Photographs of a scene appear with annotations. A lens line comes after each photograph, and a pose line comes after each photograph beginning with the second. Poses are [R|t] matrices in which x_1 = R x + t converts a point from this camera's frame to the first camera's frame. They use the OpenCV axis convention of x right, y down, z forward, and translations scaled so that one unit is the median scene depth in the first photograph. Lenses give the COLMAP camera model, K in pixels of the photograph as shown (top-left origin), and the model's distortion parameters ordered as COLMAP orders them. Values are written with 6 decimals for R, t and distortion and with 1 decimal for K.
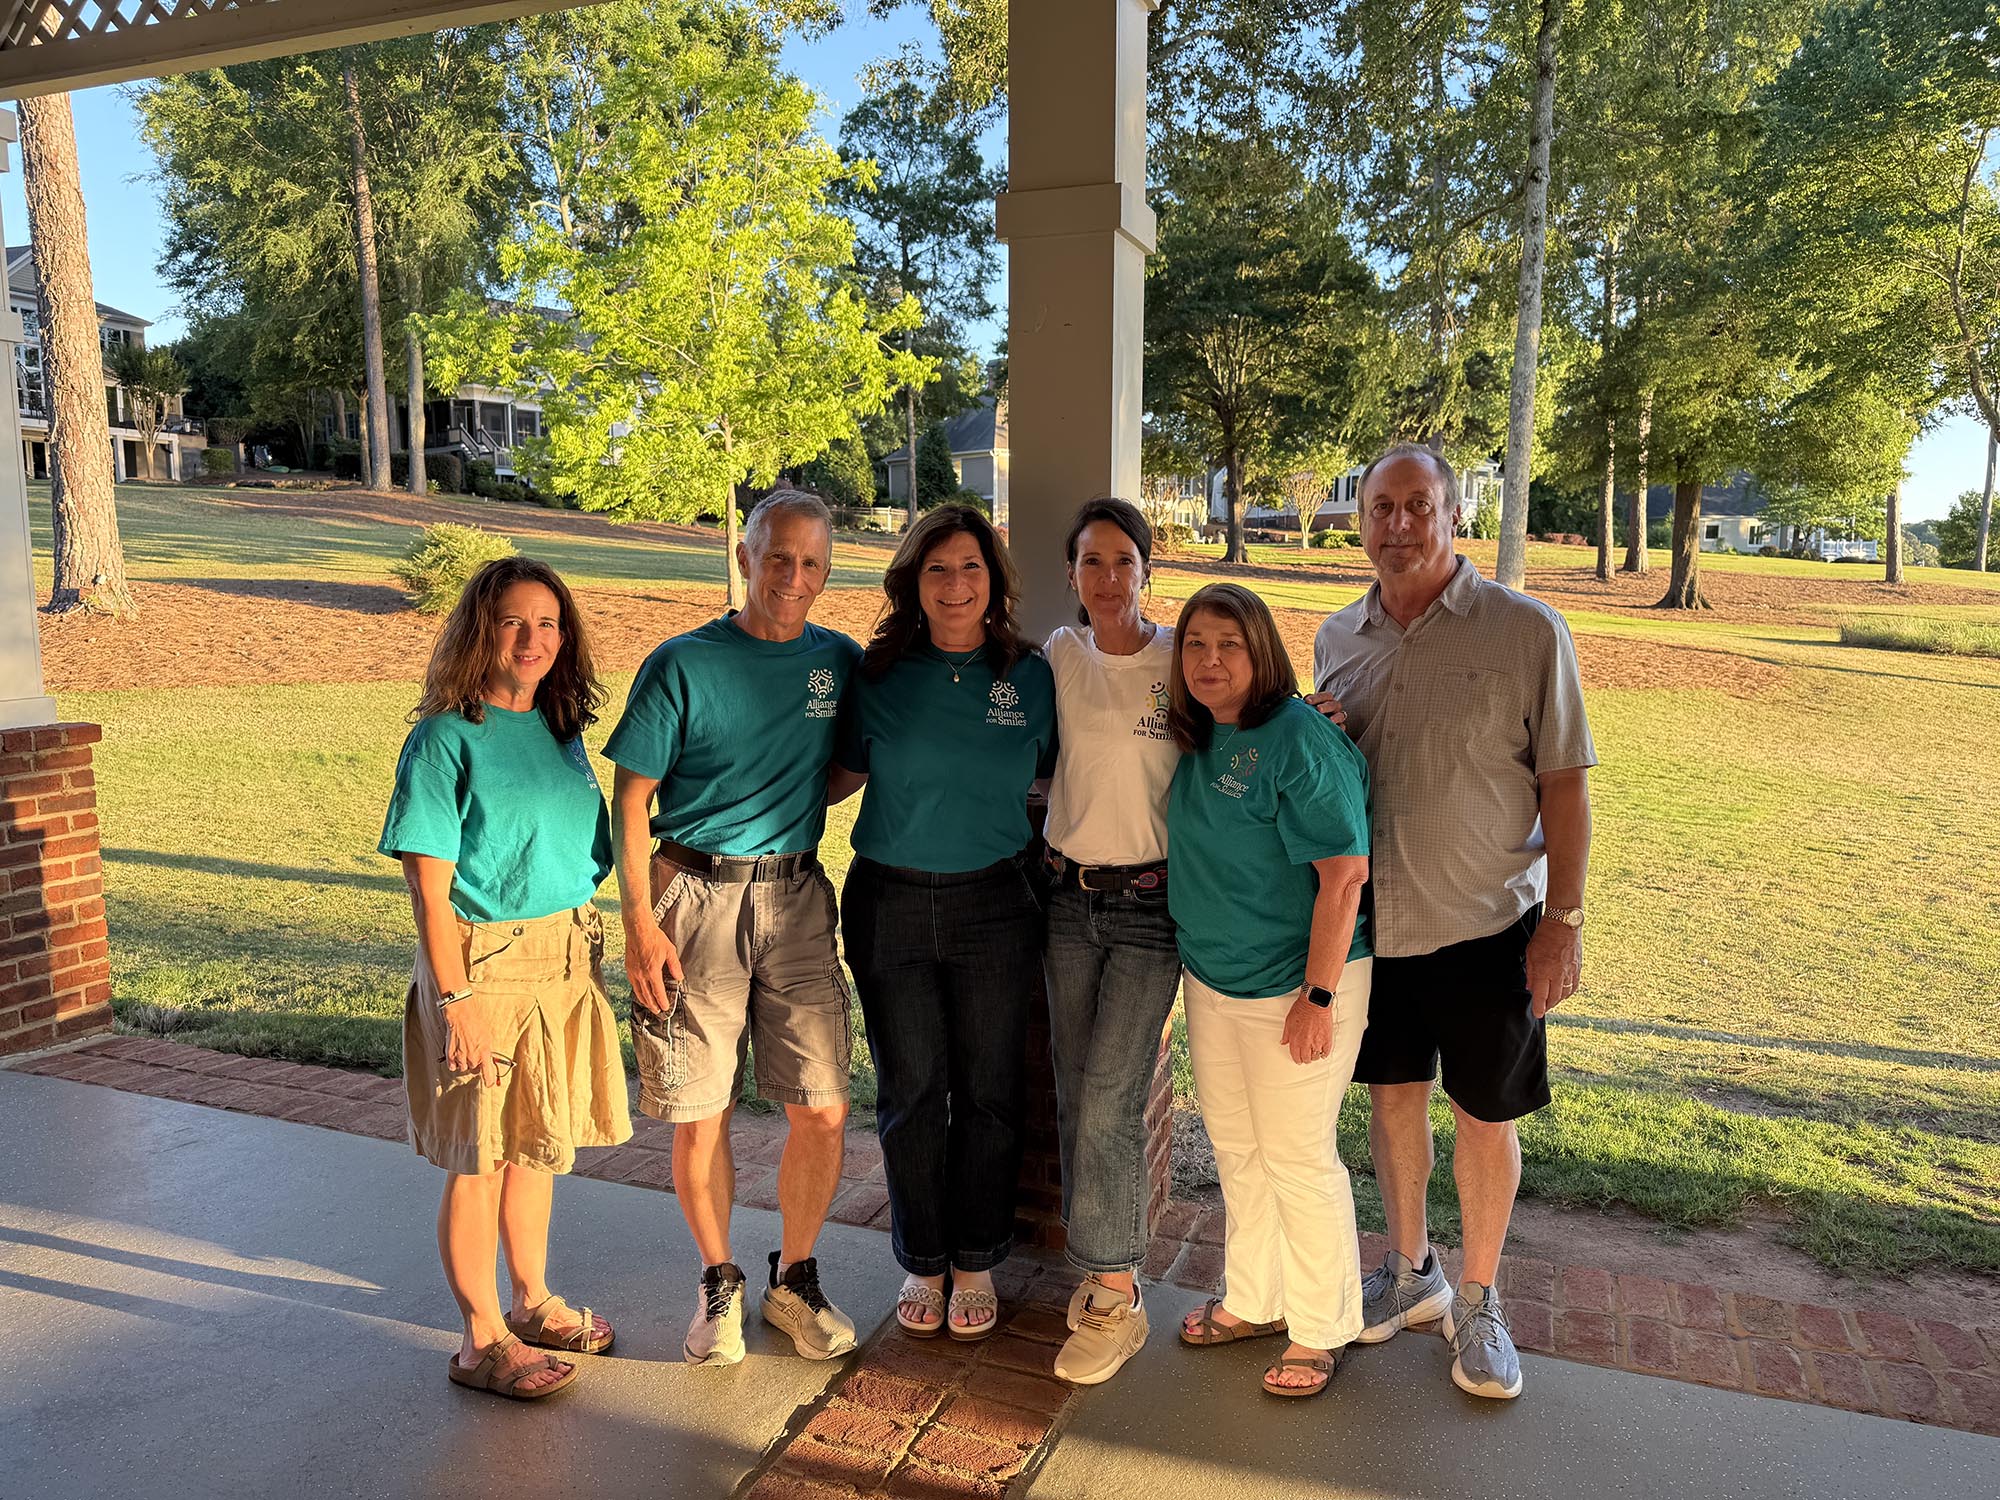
lens RADIAL K [[1417.9, 0, 1001.9], [0, 1417.9, 753.0], [0, 0, 1]] dist [0.018668, -0.019719]
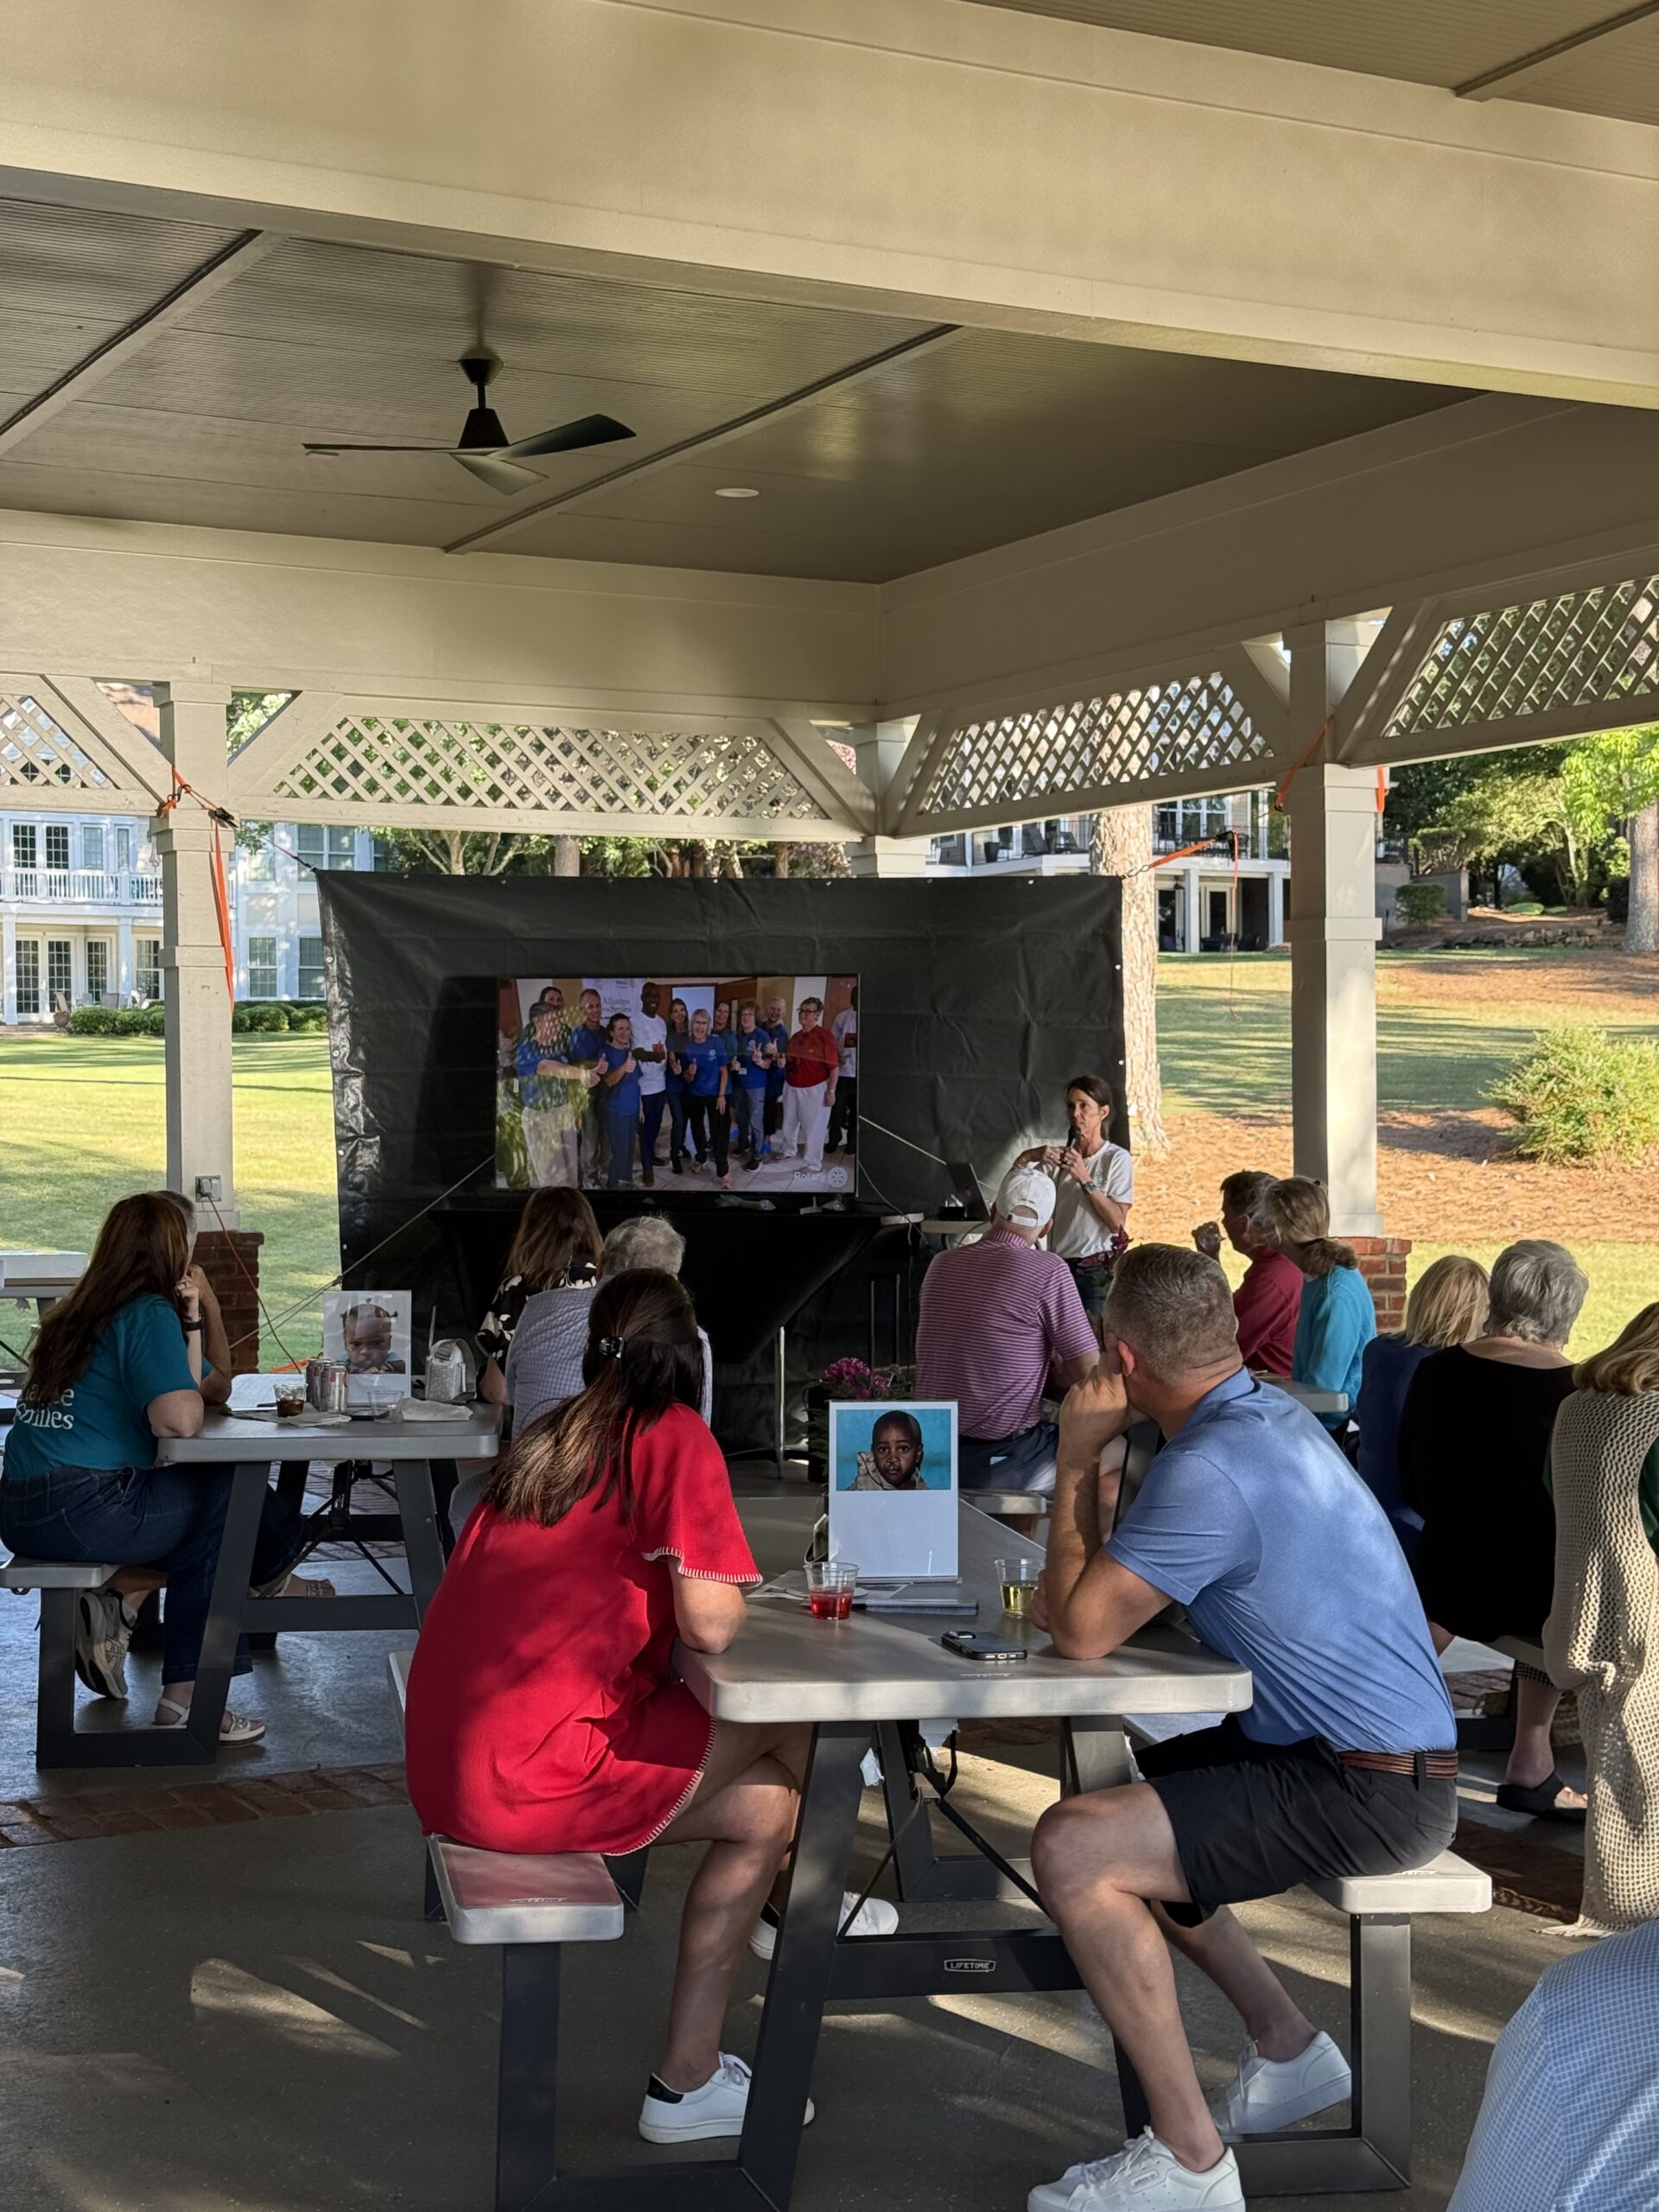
lens RADIAL K [[3083.3, 0, 816.7], [0, 3083.3, 1111.9], [0, 0, 1]] dist [0.177343, 0.000000]
pose [[0.809639, 0.001258, -0.586927, 0.243038], [-0.068950, 0.993277, -0.092985, 0.053411], [0.582864, 0.115754, 0.804283, -0.501095]]
